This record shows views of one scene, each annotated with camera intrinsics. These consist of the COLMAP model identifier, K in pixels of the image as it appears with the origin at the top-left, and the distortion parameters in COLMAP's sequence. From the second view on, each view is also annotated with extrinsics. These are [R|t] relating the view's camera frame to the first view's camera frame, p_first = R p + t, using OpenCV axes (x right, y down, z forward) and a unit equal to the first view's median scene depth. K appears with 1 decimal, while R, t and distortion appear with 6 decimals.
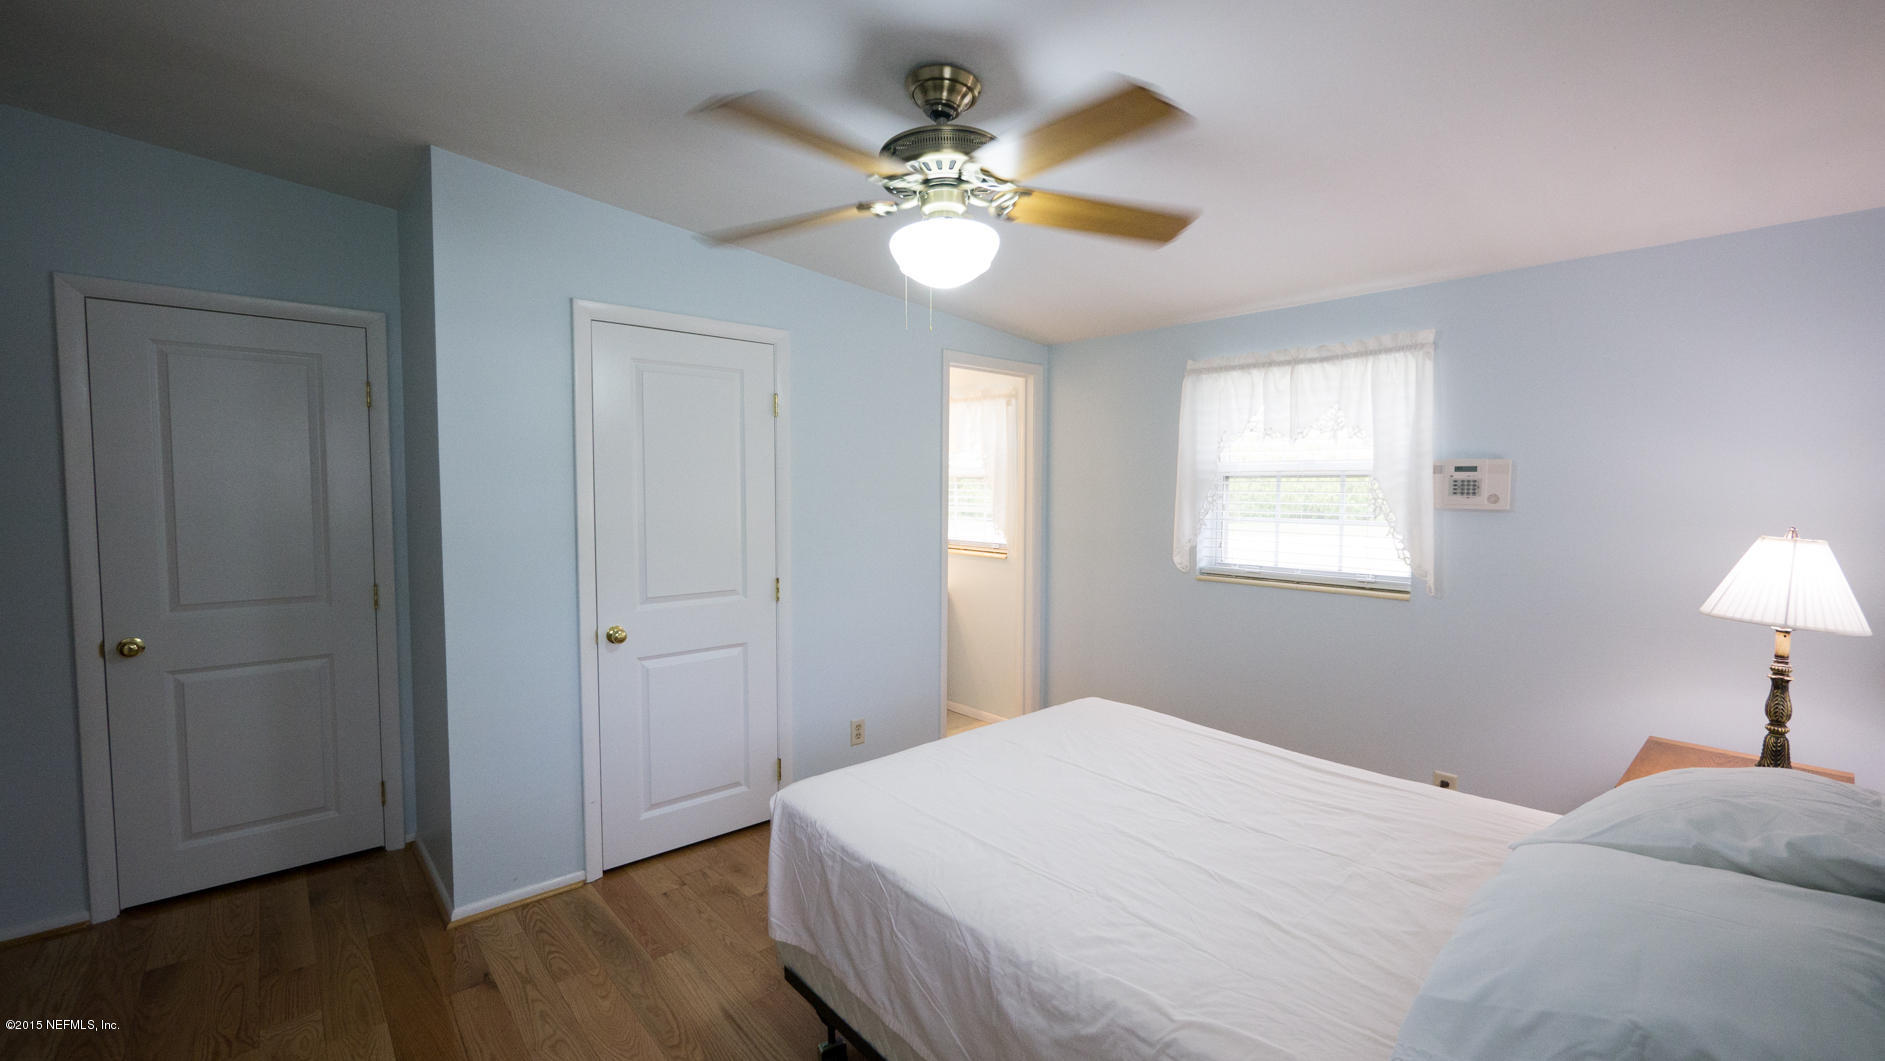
lens RADIAL K [[763.1, 0, 950.5], [0, 763.1, 526.8], [0, 0, 1]] dist [-0.002037, 0.000093]
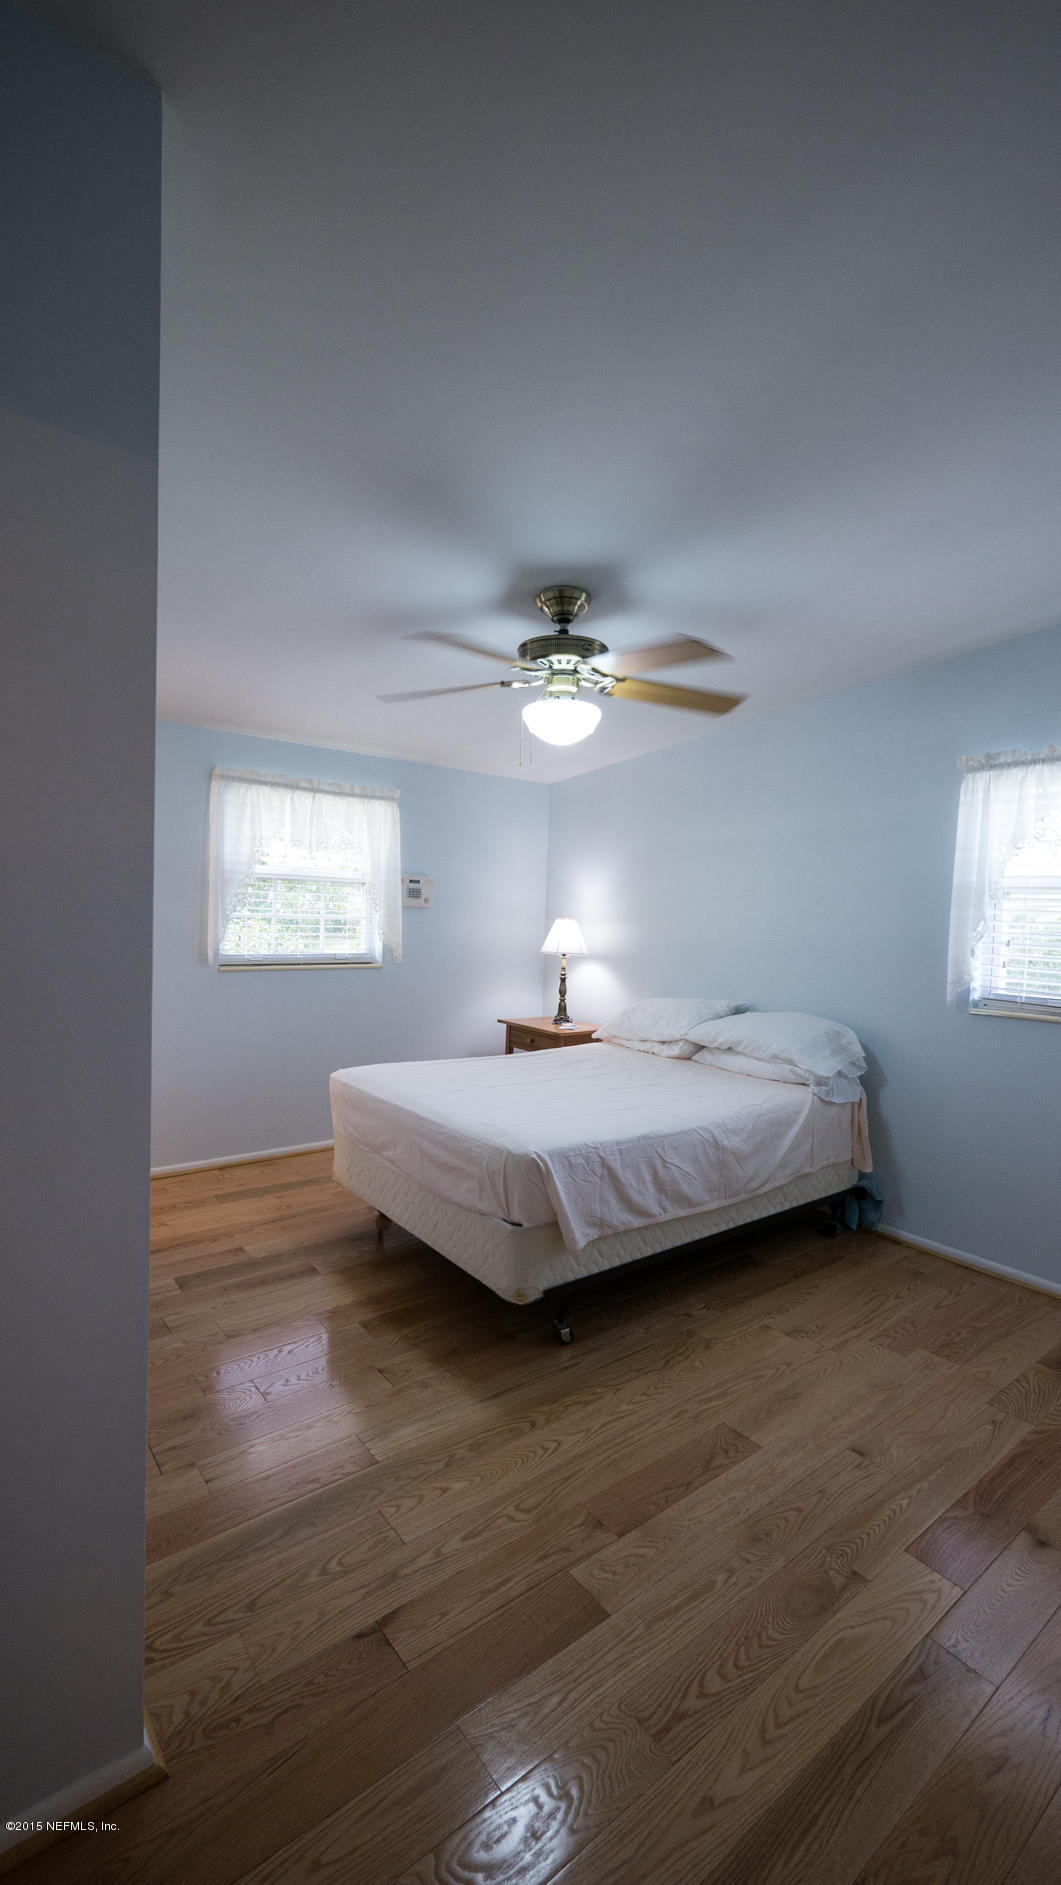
lens RADIAL K [[763.1, 0, 537.8], [0, 763.1, 948.0], [0, 0, 1]] dist [-0.002037, 0.000093]
pose [[0.086243, -0.046883, 0.995170, -0.907747], [0.023189, 0.998716, 0.045040, -0.002476], [-0.996004, 0.019193, 0.087220, 0.598611]]
